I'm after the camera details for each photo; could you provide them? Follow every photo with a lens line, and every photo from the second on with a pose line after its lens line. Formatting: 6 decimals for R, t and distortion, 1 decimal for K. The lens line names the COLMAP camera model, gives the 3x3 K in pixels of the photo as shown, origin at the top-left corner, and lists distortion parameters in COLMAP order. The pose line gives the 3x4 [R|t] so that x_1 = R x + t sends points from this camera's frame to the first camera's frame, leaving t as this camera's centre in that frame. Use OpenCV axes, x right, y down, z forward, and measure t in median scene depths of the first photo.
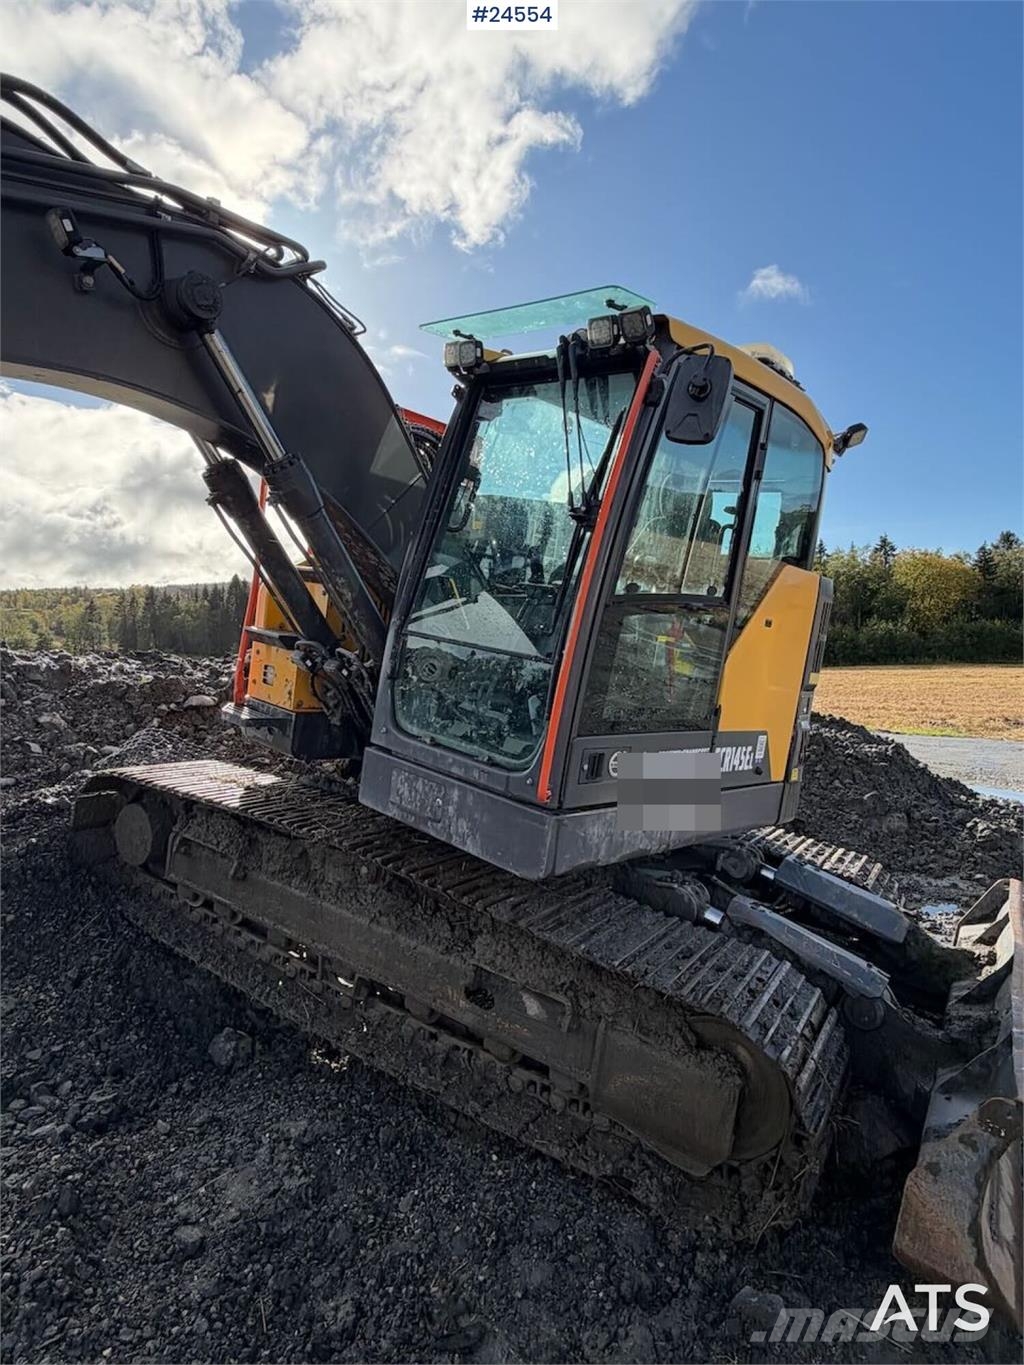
lens RADIAL K [[765.0, 0, 504.1], [0, 765.0, 677.4], [0, 0, 1]] dist [0.001430, 0.001783]
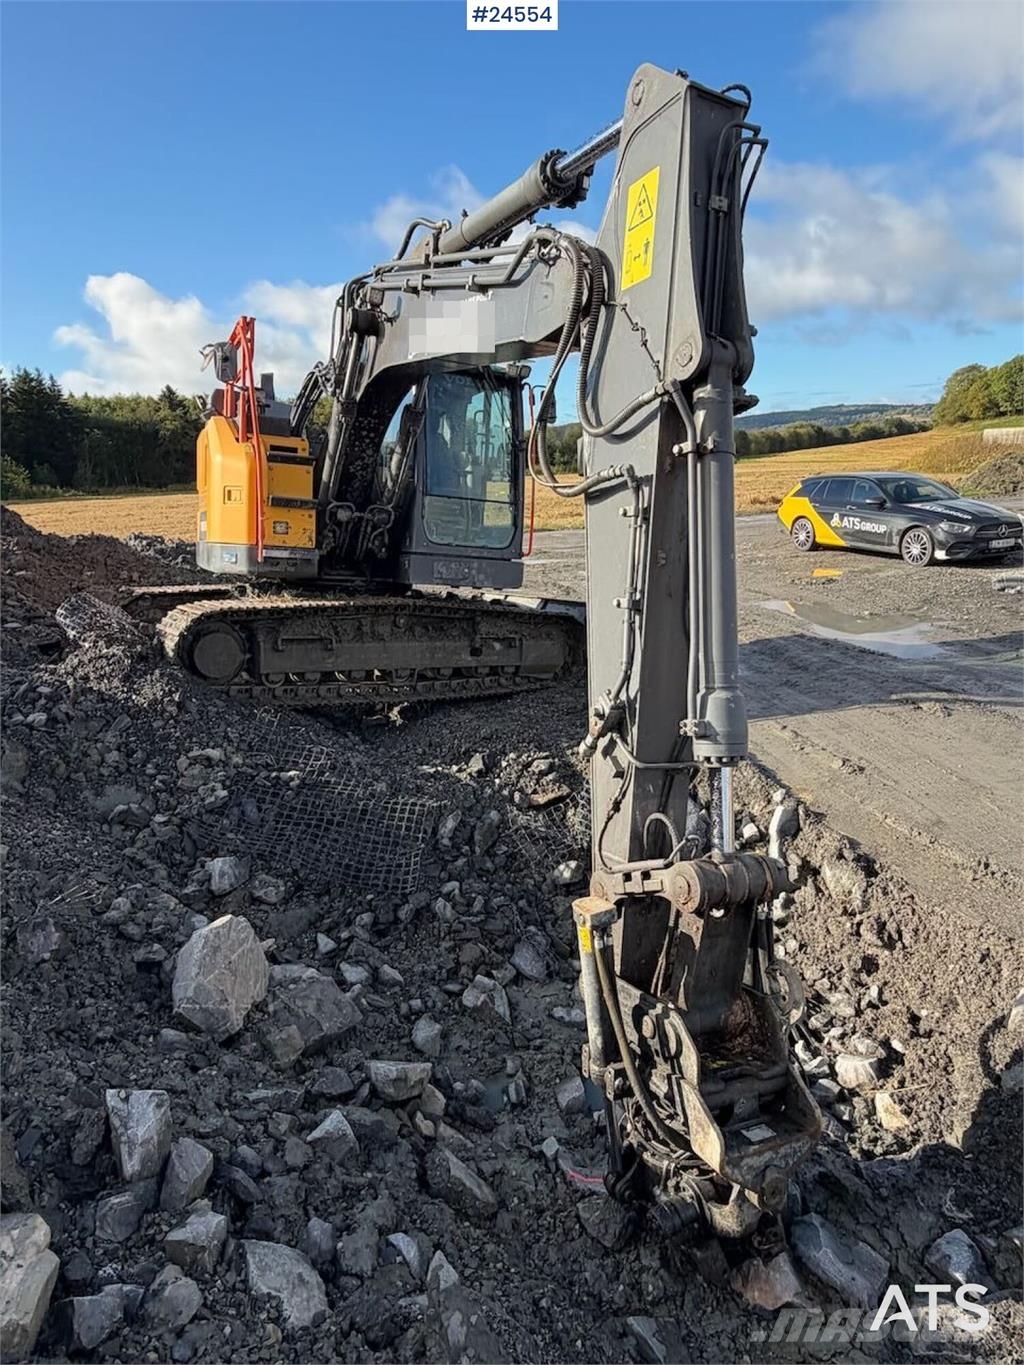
lens RADIAL K [[842.7, 0, 517.0], [0, 842.7, 659.9], [0, 0, 1]] dist [-0.003051, 0.006685]
pose [[0.347376, -0.223748, 0.910641, -1.846024], [0.070086, 0.974595, 0.212726, -0.074770], [-0.935103, -0.010072, 0.354232, -0.012513]]
